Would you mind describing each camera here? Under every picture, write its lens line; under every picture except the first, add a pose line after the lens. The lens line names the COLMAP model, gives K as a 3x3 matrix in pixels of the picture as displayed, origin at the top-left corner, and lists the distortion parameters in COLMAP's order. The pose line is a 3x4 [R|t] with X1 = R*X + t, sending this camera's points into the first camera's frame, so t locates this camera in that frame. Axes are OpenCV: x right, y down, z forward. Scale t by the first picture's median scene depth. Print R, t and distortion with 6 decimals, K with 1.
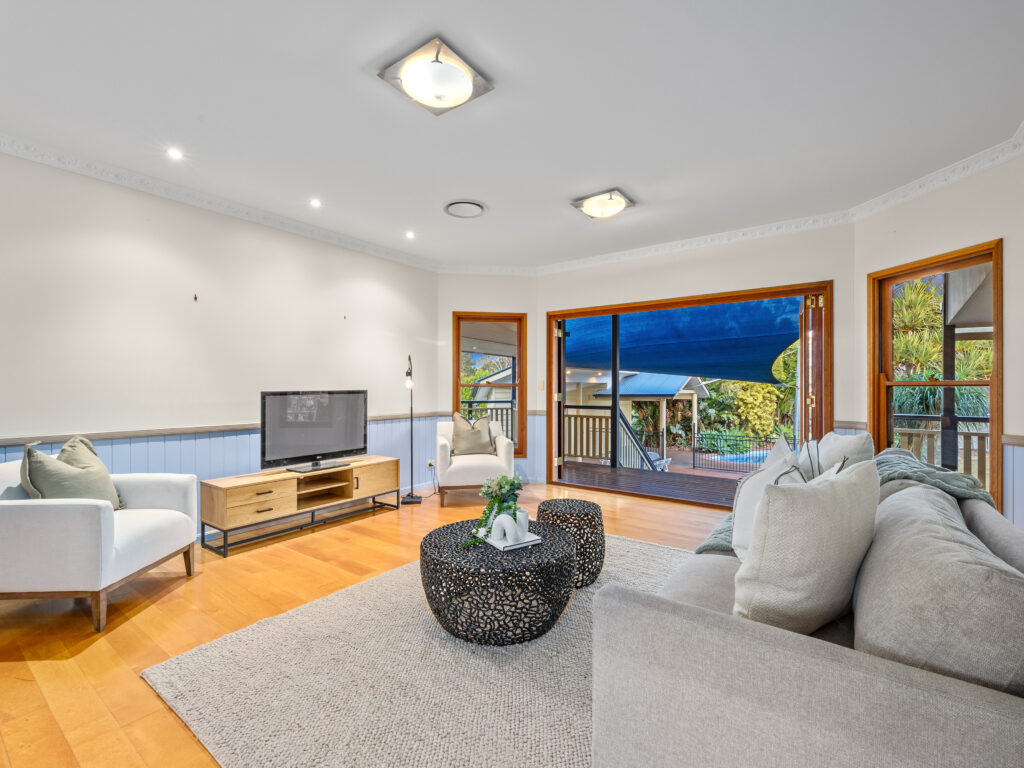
lens RADIAL K [[458.8, 0, 513.0], [0, 458.8, 384.2], [0, 0, 1]] dist [-0.001477, 0.000789]
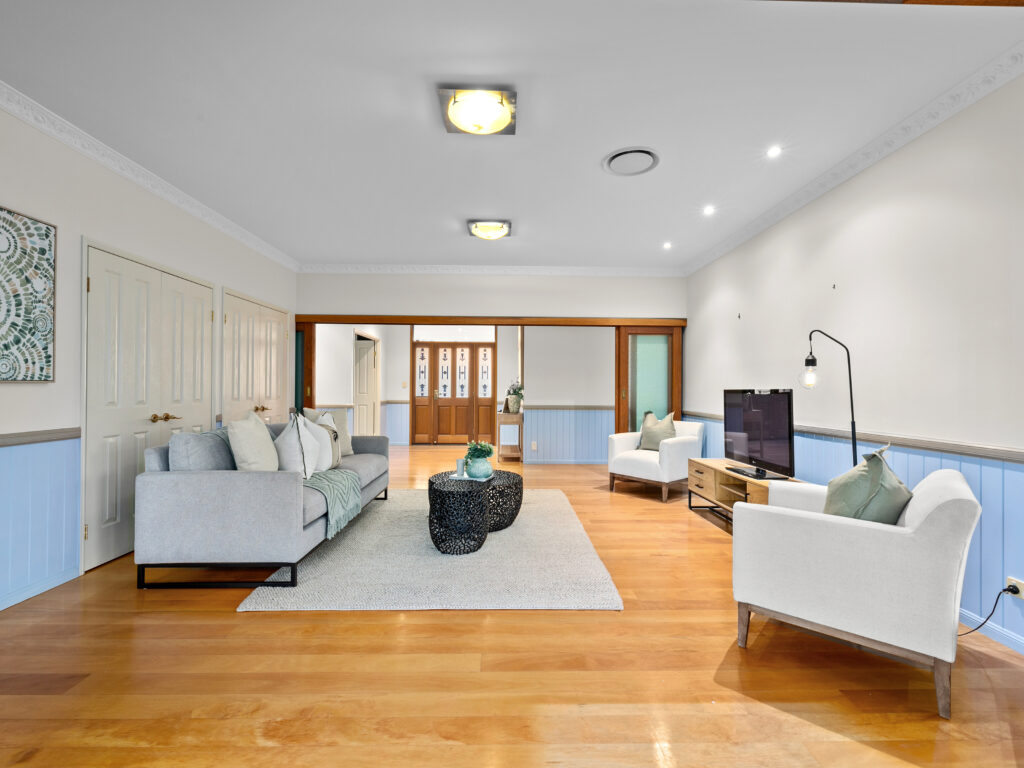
lens RADIAL K [[458.8, 0, 510.8], [0, 458.8, 386.0], [0, 0, 1]] dist [-0.001477, 0.000789]
pose [[-0.800519, -0.008342, -0.599250, 0.466685], [-0.003445, 0.999951, -0.009318, 0.016568], [0.599298, -0.005395, -0.800508, 1.301666]]
